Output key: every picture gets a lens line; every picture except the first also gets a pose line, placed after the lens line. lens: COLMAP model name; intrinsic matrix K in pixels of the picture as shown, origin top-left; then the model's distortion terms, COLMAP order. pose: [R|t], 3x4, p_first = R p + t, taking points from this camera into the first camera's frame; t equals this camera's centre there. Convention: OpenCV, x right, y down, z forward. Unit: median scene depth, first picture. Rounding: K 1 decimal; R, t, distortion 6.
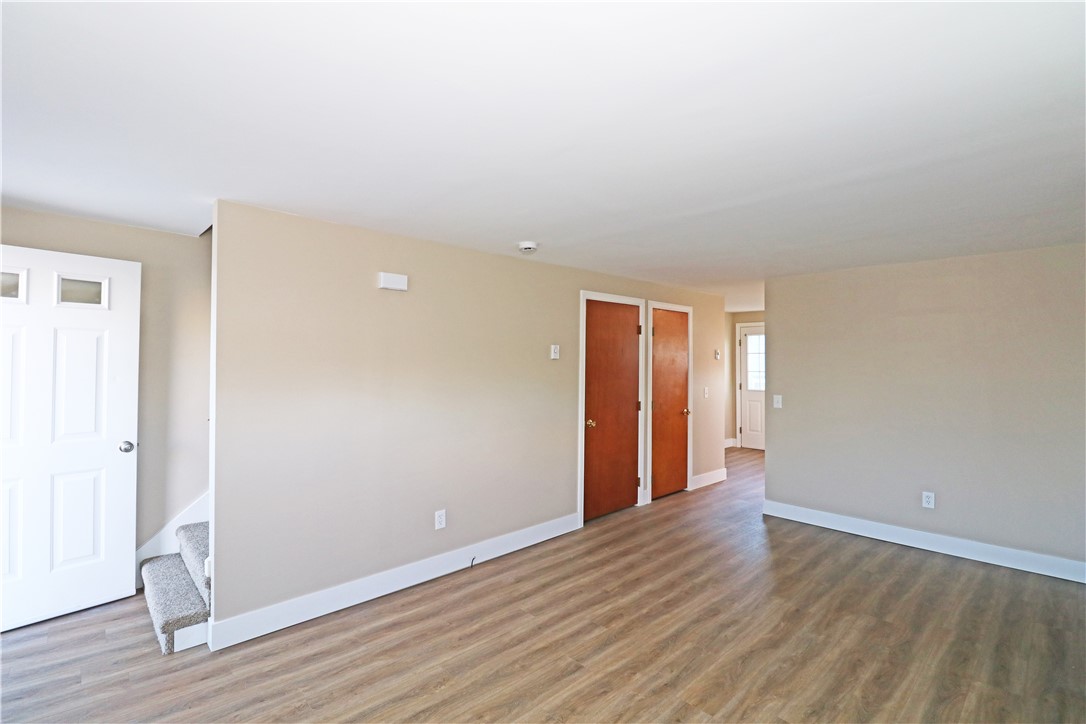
lens RADIAL K [[501.4, 0, 532.3], [0, 501.4, 356.1], [0, 0, 1]] dist [-0.006078, -0.009368]
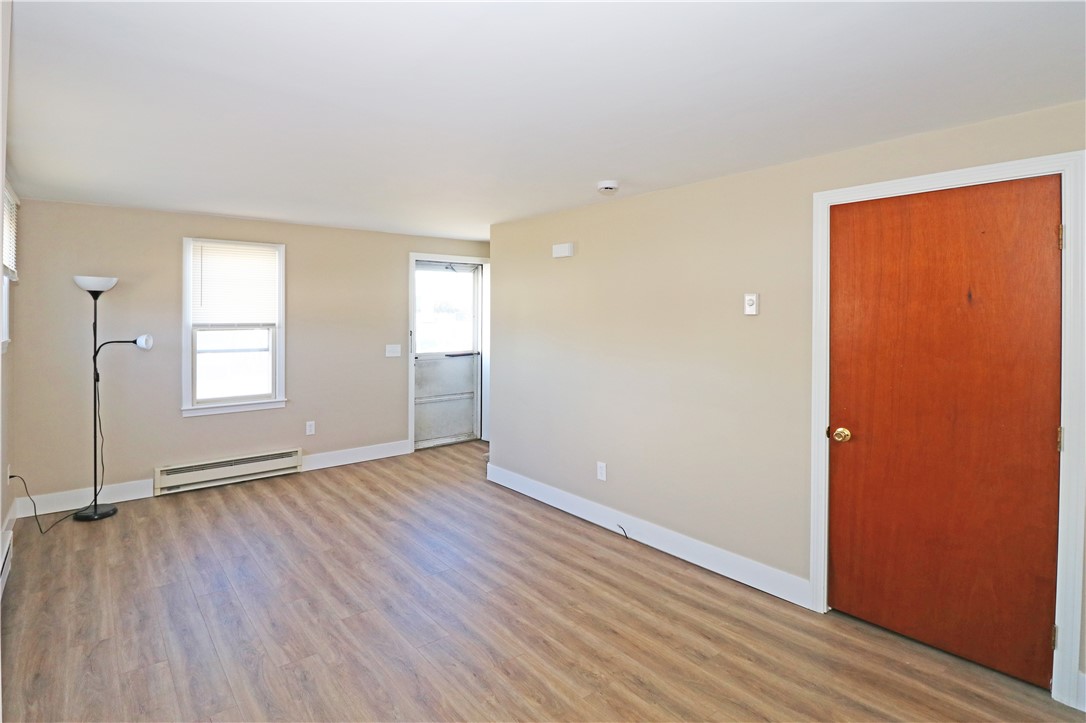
lens RADIAL K [[549.9, 0, 491.0], [0, 549.9, 315.0], [0, 0, 1]] dist [-0.011141, -0.000597]
pose [[-0.107965, -0.005641, -0.994139, 1.127950], [0.001955, 0.999981, -0.005886, 0.013334], [0.994153, -0.002579, -0.107951, 1.047196]]
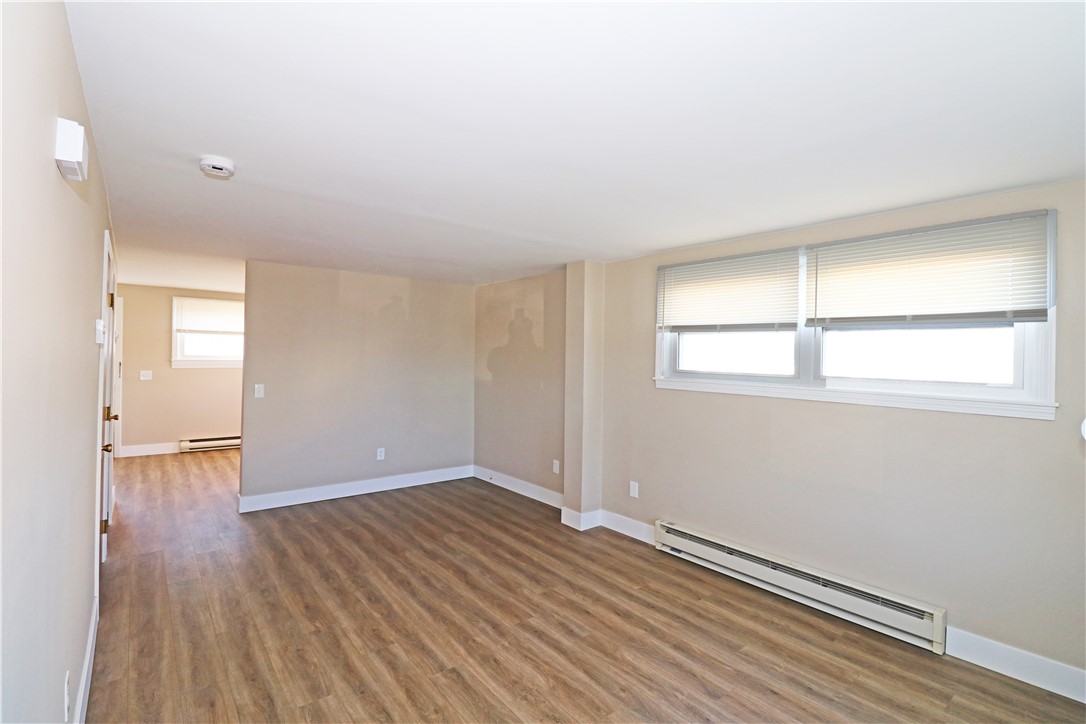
lens RADIAL K [[501.4, 0, 546.8], [0, 501.4, 362.2], [0, 0, 1]] dist [-0.006078, -0.009368]
pose [[0.058046, -0.019710, 0.998119, -0.695177], [-0.028848, 0.999354, 0.021413, -0.001099], [-0.997897, -0.030037, 0.057440, 0.638019]]
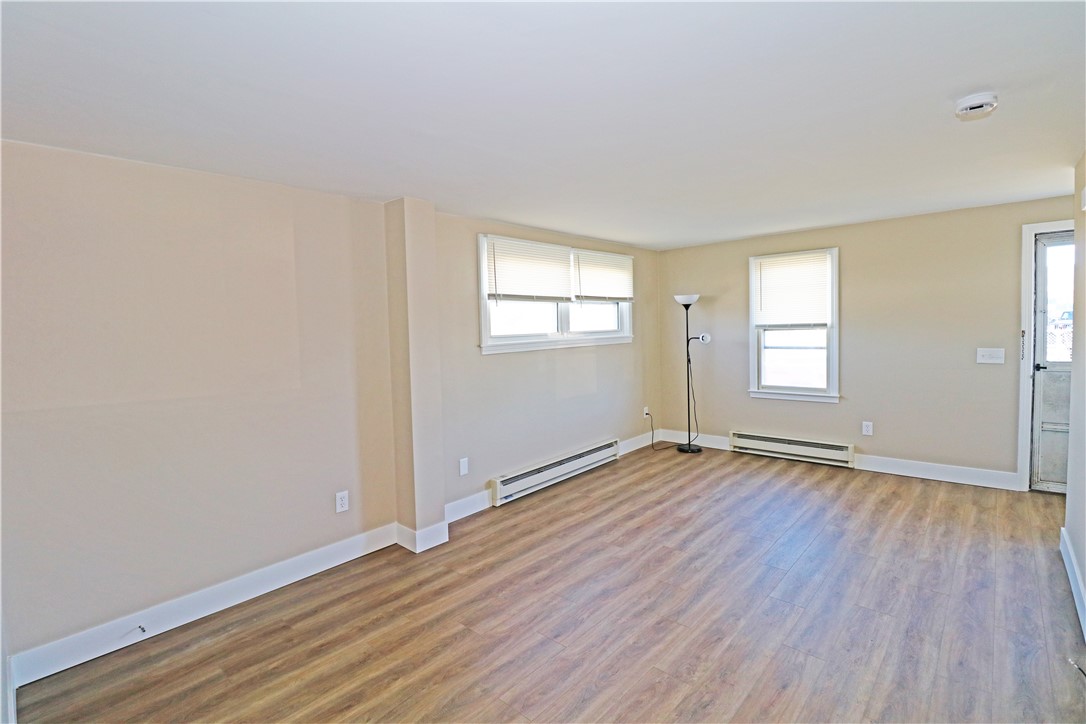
lens RADIAL K [[501.4, 0, 531.7], [0, 501.4, 347.4], [0, 0, 1]] dist [-0.006078, -0.009368]
pose [[-0.996648, 0.027137, -0.077174, 0.620306], [0.024242, 0.998976, 0.038208, 0.020225], [0.078132, 0.036209, -0.996285, 1.771818]]
